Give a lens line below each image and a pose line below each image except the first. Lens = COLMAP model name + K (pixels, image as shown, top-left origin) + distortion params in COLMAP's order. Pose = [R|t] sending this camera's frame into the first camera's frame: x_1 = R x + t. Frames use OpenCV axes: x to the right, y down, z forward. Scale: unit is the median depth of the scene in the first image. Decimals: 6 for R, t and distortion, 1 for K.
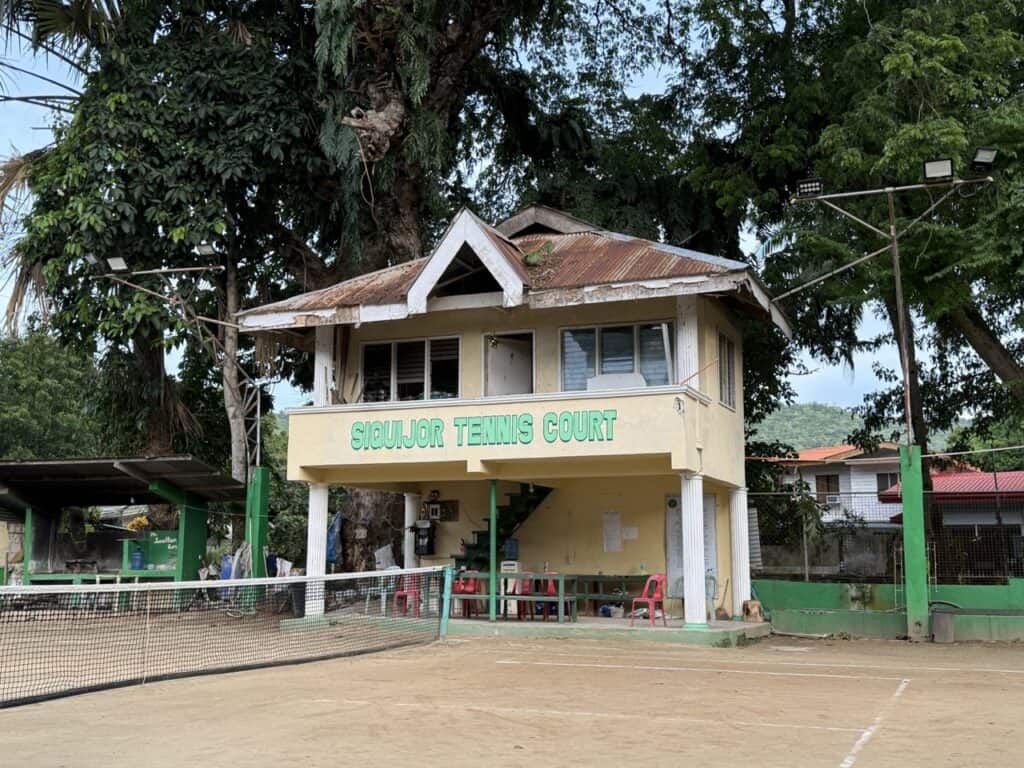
lens RADIAL K [[1142.3, 0, 495.4], [0, 1142.3, 385.4], [0, 0, 1]] dist [0.119960, -0.006958]
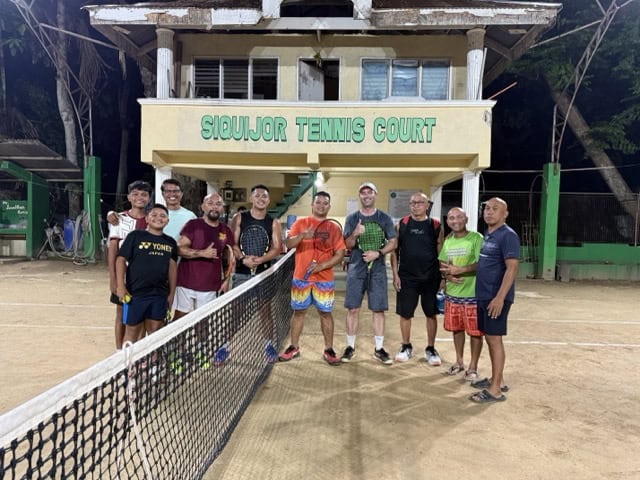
lens RADIAL K [[451.8, 0, 320.0], [0, 451.8, 240.0], [0, 0, 1]] dist [0.105094, -0.142642]
pose [[0.944325, 0.004977, 0.328975, -0.155492], [-0.068491, 0.980955, 0.181762, 0.060469], [-0.321805, -0.194174, 0.926681, 0.465520]]
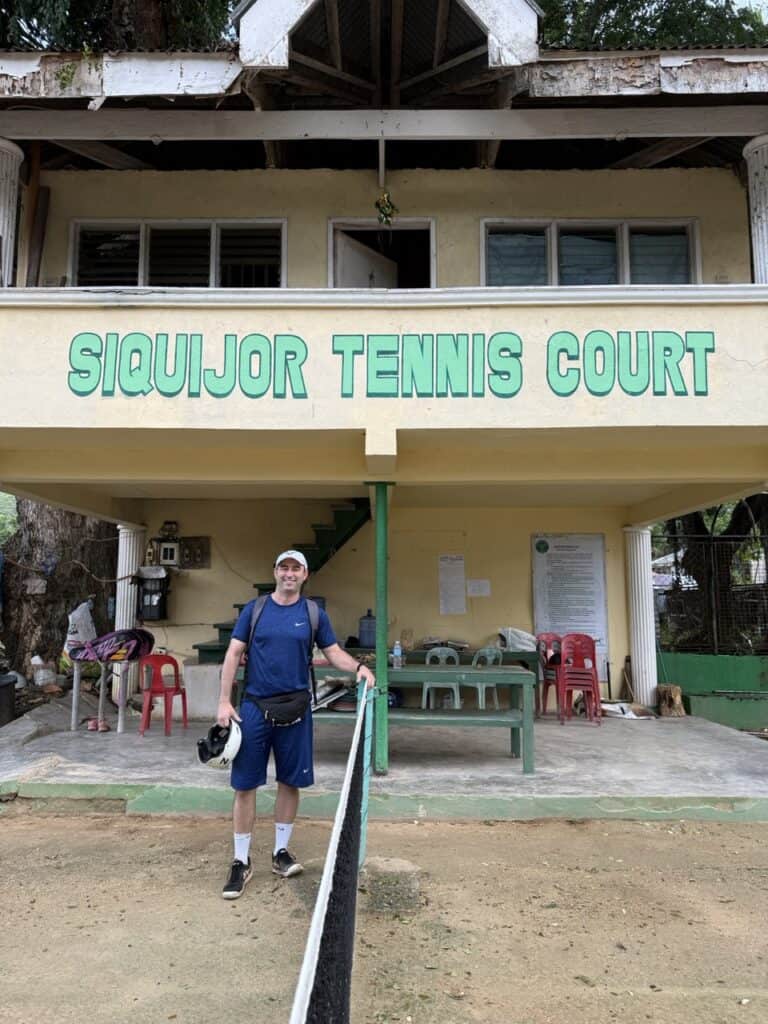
lens RADIAL K [[720.9, 0, 384.0], [0, 720.9, 512.0], [0, 0, 1]] dist [0.045173, -0.002747]
pose [[0.926035, 0.043803, 0.374888, -0.109420], [-0.055218, 0.998279, 0.019754, 0.082499], [-0.373377, -0.038993, 0.926860, 0.658298]]
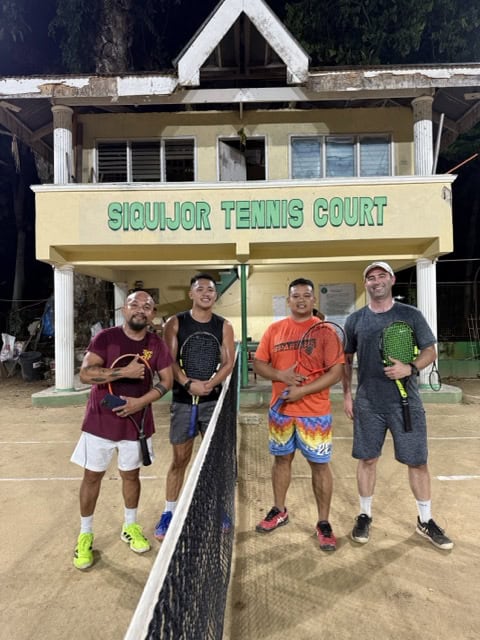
lens RADIAL K [[451.8, 0, 240.0], [0, 451.8, 320.0], [0, 0, 1]] dist [0.105094, -0.142642]
pose [[0.932453, -0.013241, 0.361050, -0.154267], [-0.037642, 0.990329, 0.133536, 0.071619], [-0.359326, -0.138107, 0.922936, 0.542353]]
